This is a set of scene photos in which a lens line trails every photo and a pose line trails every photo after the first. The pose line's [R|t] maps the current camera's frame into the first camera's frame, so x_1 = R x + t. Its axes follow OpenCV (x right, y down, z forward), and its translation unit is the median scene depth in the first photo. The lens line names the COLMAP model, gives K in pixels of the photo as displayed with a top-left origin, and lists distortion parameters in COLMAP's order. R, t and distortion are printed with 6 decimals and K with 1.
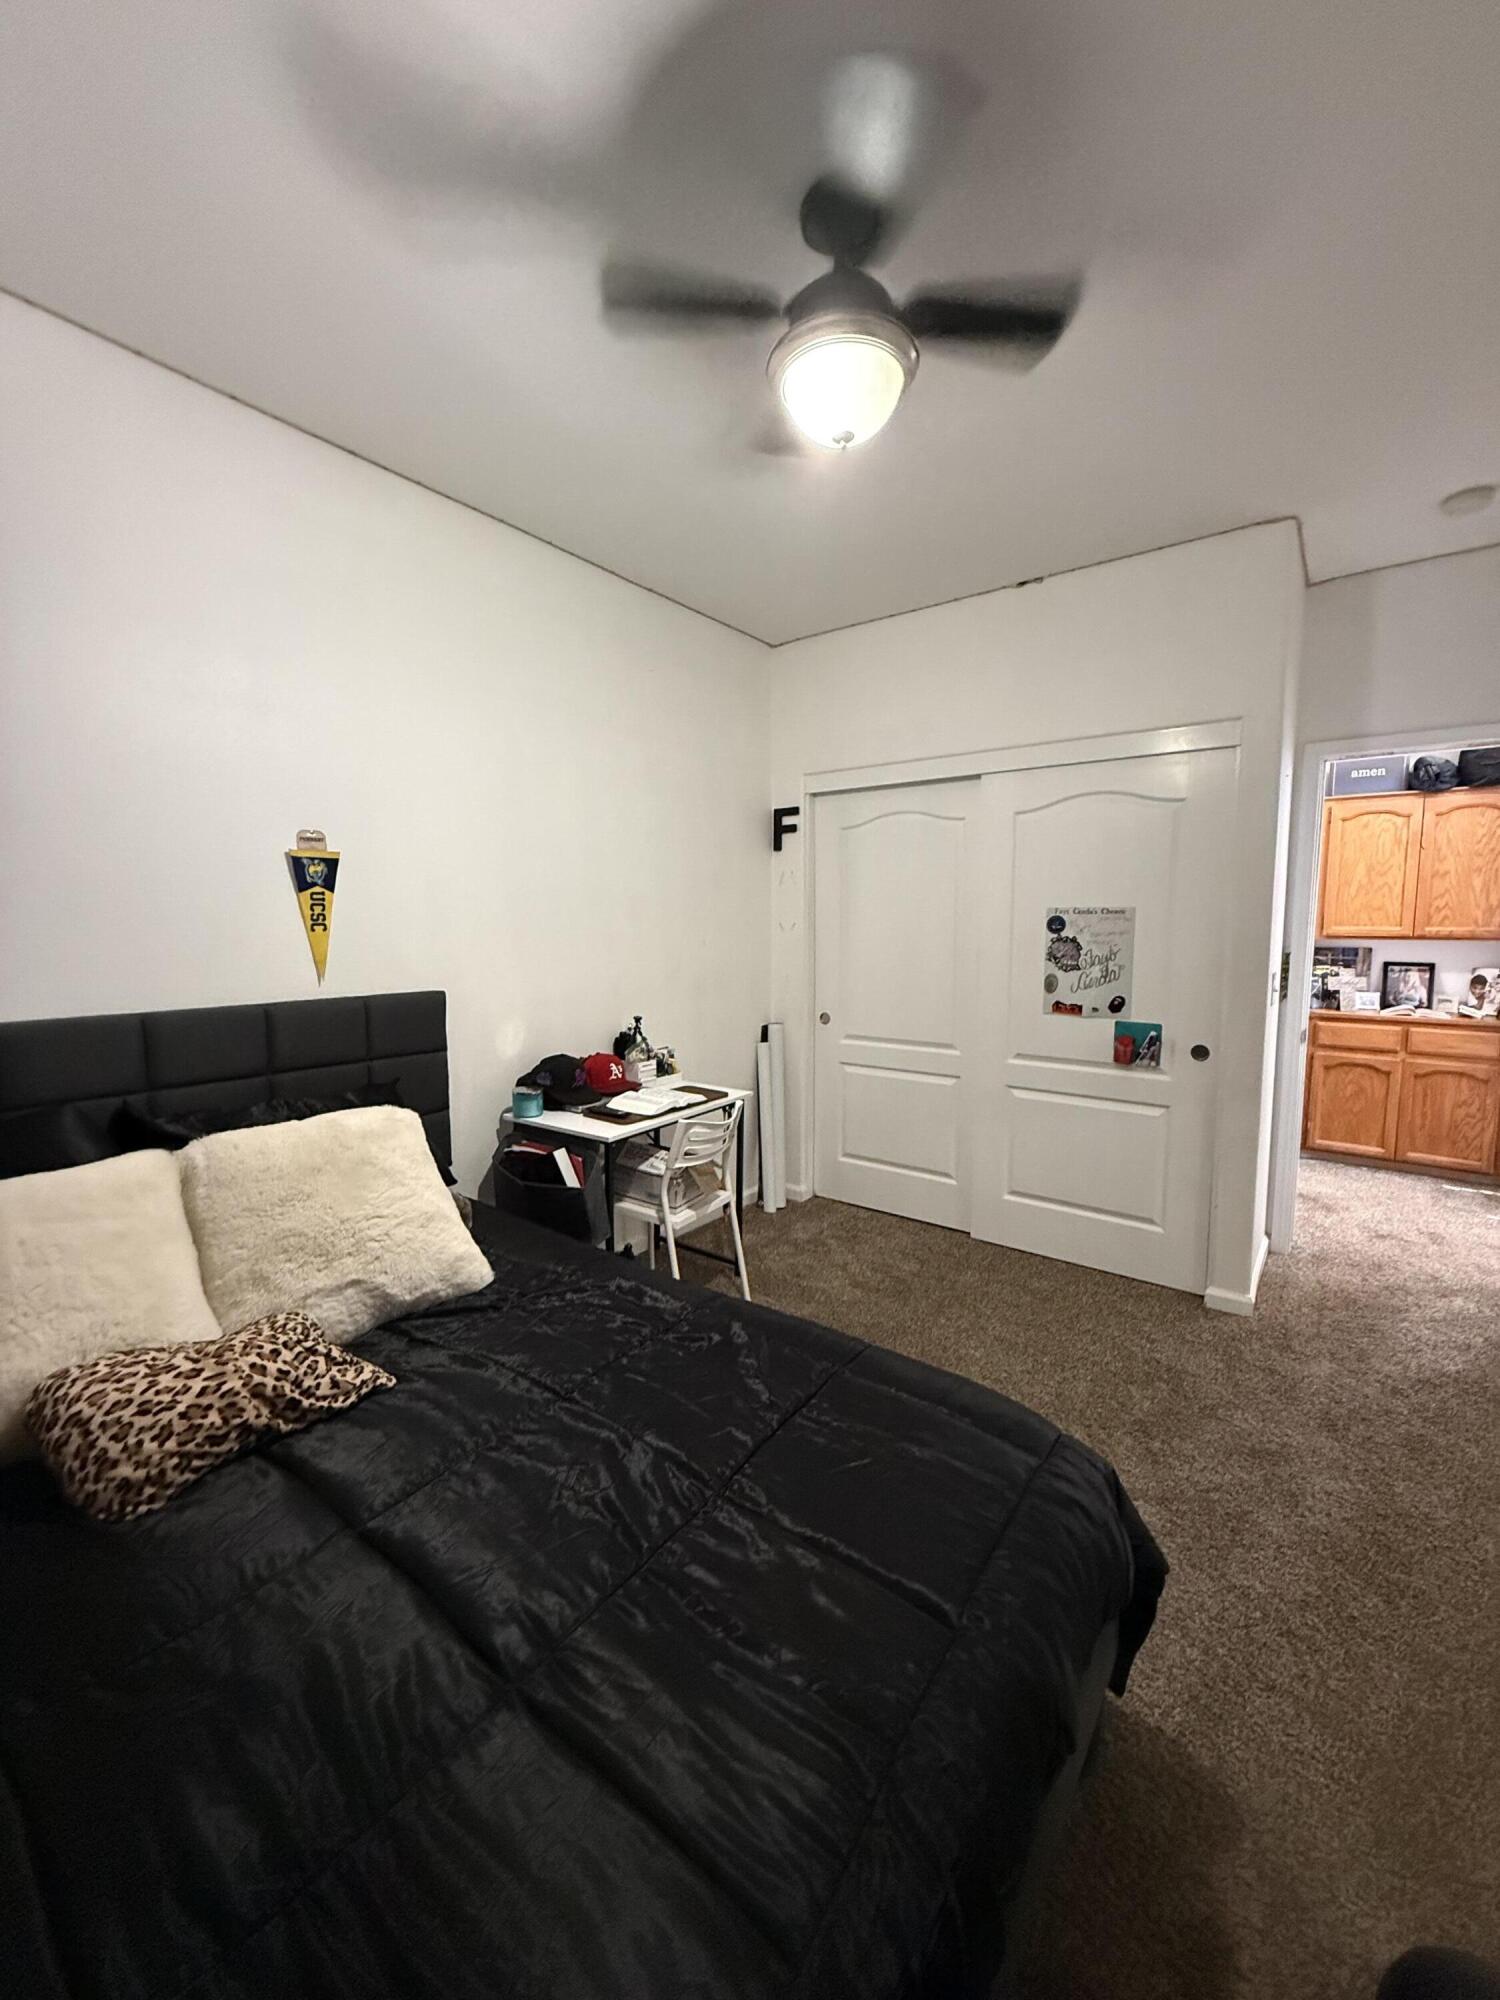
lens RADIAL K [[796.6, 0, 750.9], [0, 796.6, 997.1], [0, 0, 1]] dist [0.000253, 0.000141]
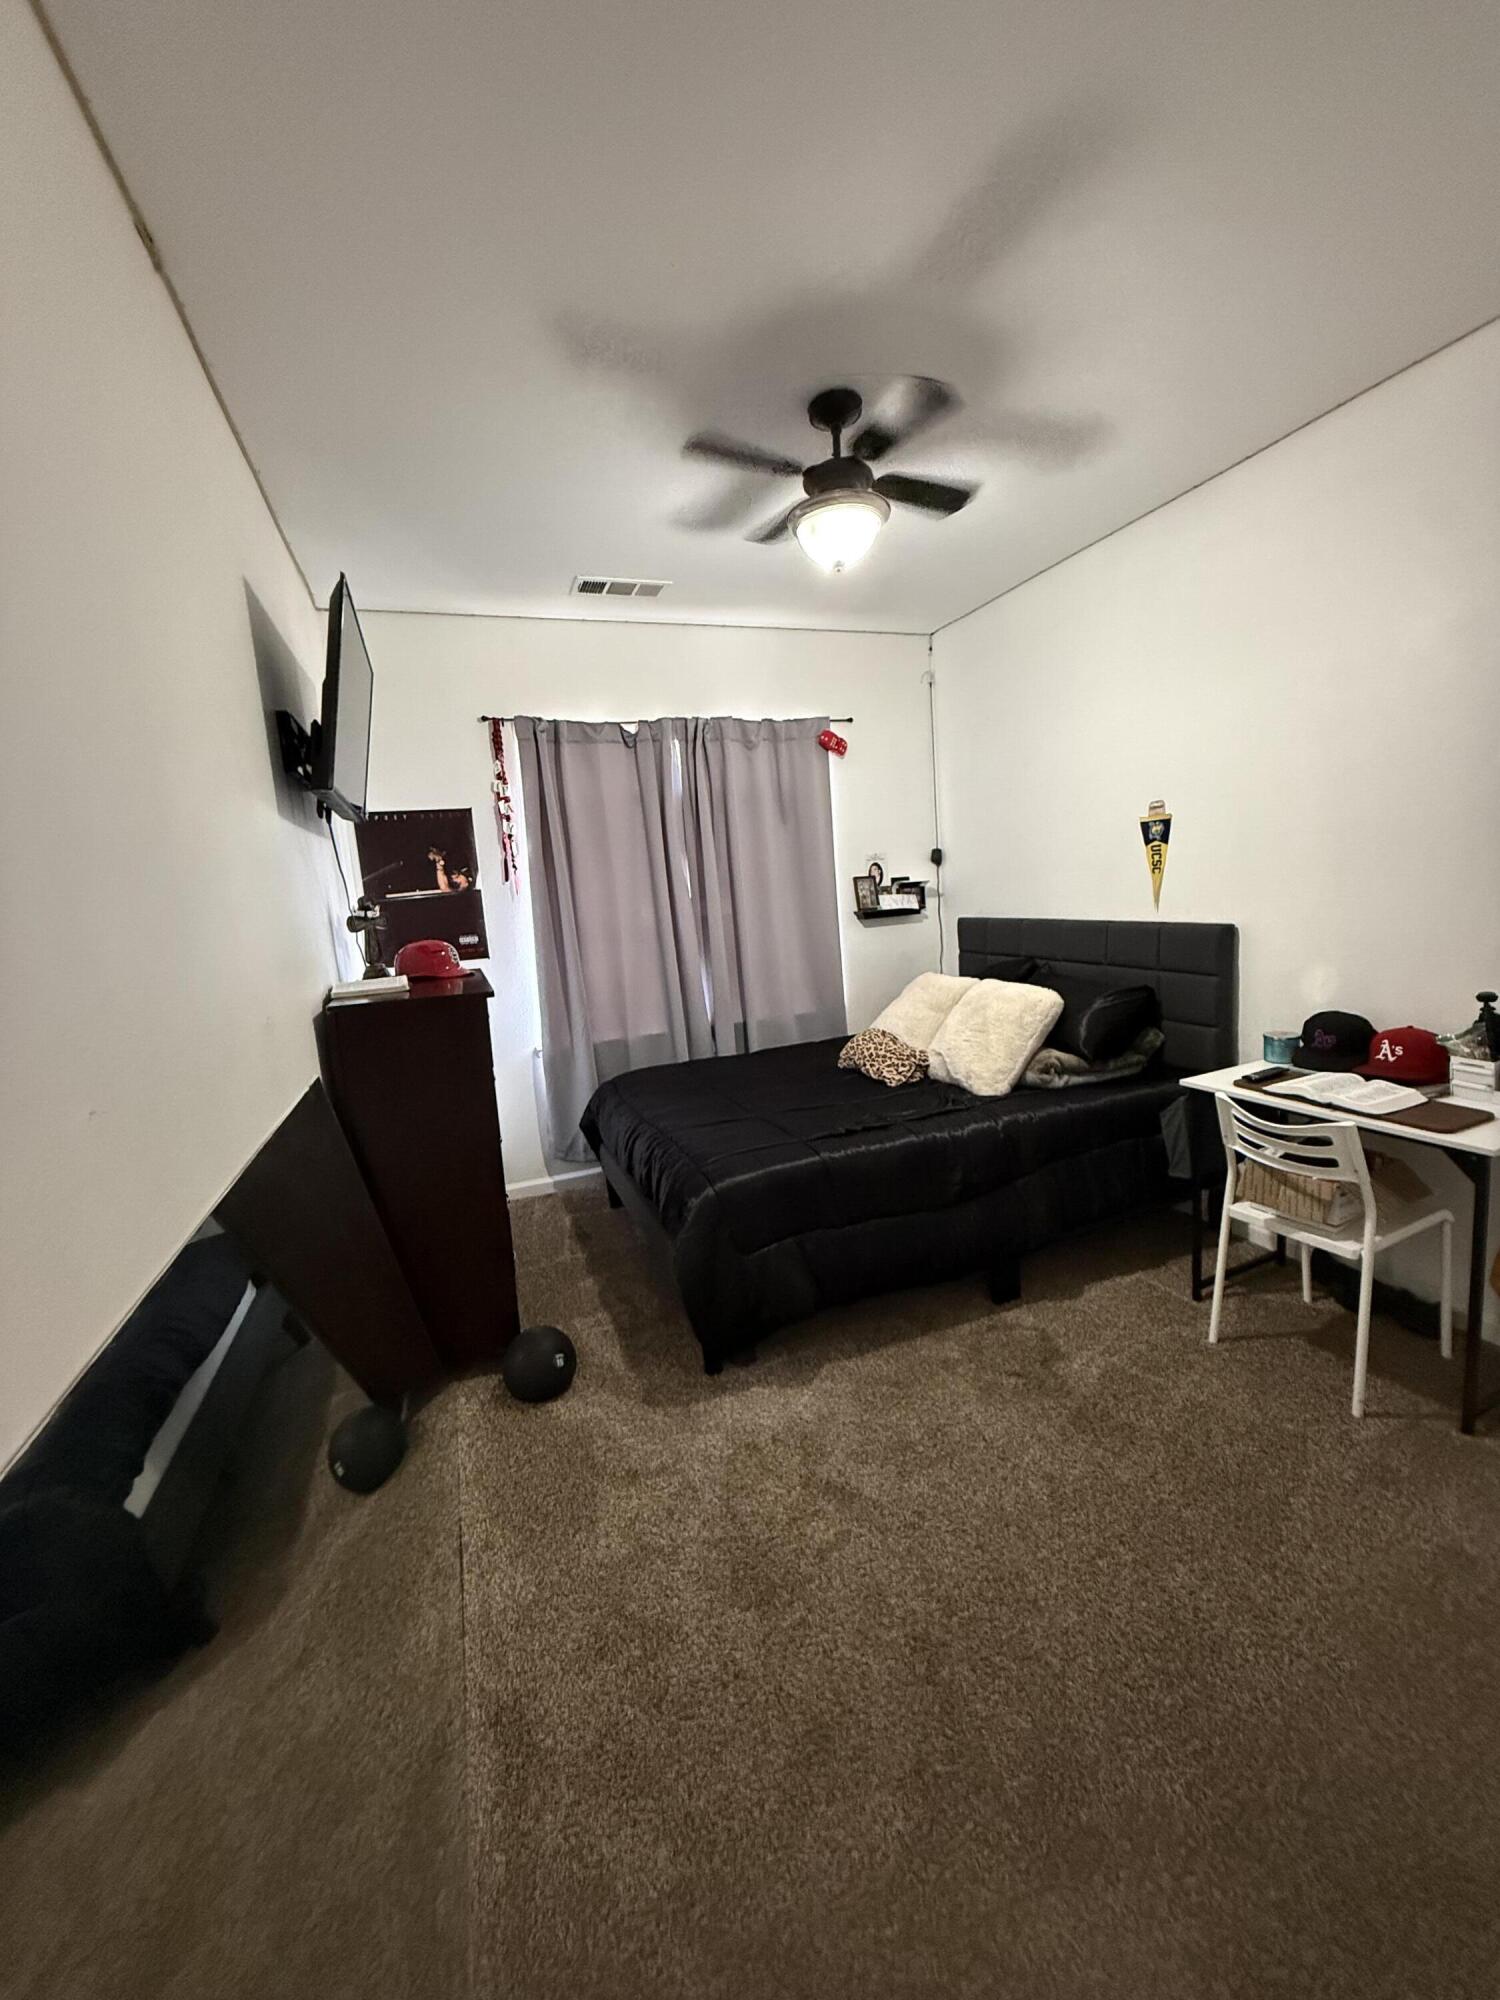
lens RADIAL K [[796.6, 0, 750.9], [0, 796.6, 997.1], [0, 0, 1]] dist [0.000253, 0.000141]
pose [[-0.536481, 0.164536, -0.827718, 1.044147], [-0.003490, 0.980369, 0.197142, -0.143138], [0.843905, 0.108651, -0.525375, 1.161346]]
